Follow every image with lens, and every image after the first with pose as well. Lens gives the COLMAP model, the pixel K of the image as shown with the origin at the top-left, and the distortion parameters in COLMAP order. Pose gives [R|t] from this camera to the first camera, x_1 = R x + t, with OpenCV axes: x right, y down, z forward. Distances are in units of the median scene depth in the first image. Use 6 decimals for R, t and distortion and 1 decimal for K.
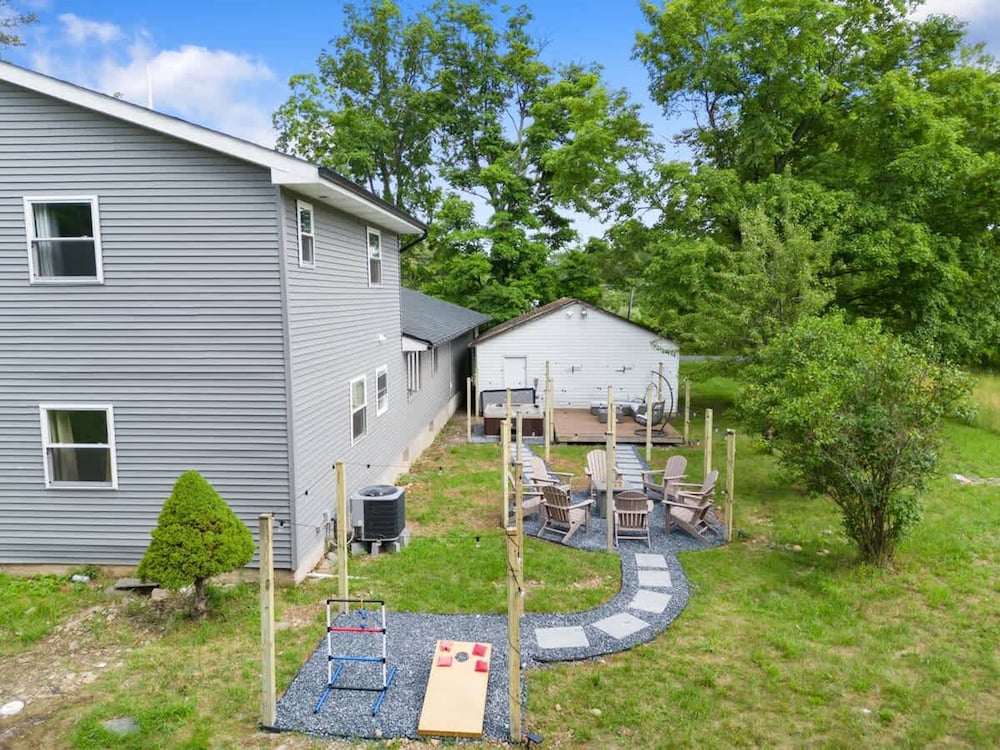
lens RADIAL K [[678.8, 0, 500.0], [0, 678.8, 375.0], [0, 0, 1]] dist [0.050662, 0.002091]
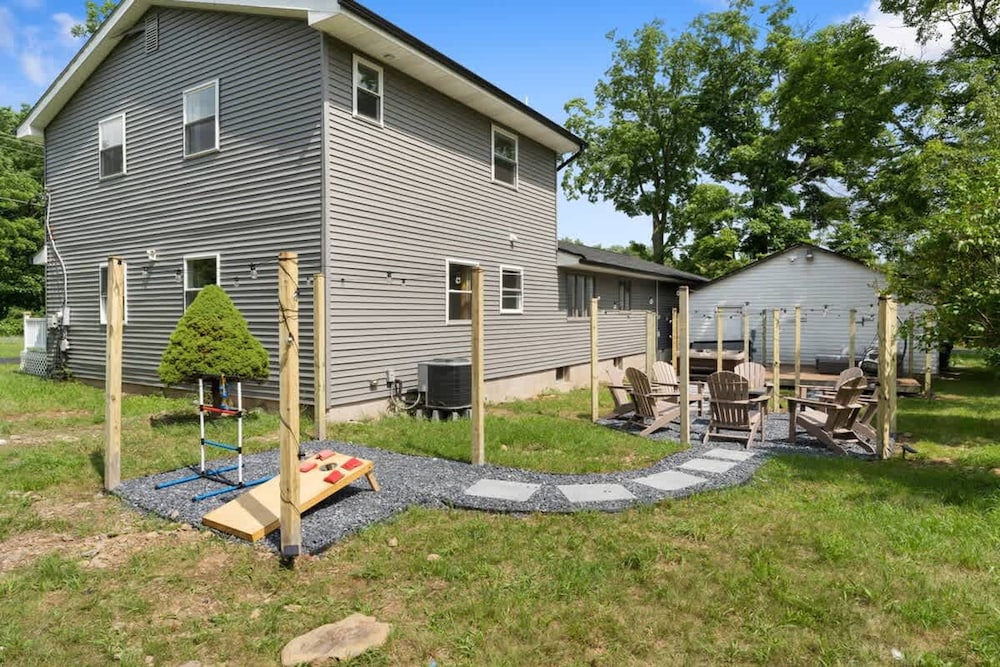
lens RADIAL K [[577.4, 0, 497.7], [0, 577.4, 312.4], [0, 0, 1]] dist [0.011387, -0.000609]
pose [[0.880410, -0.001591, -0.474210, 0.187368], [-0.053092, 0.993377, -0.101902, 0.126031], [0.471232, 0.114893, 0.874494, 0.211305]]
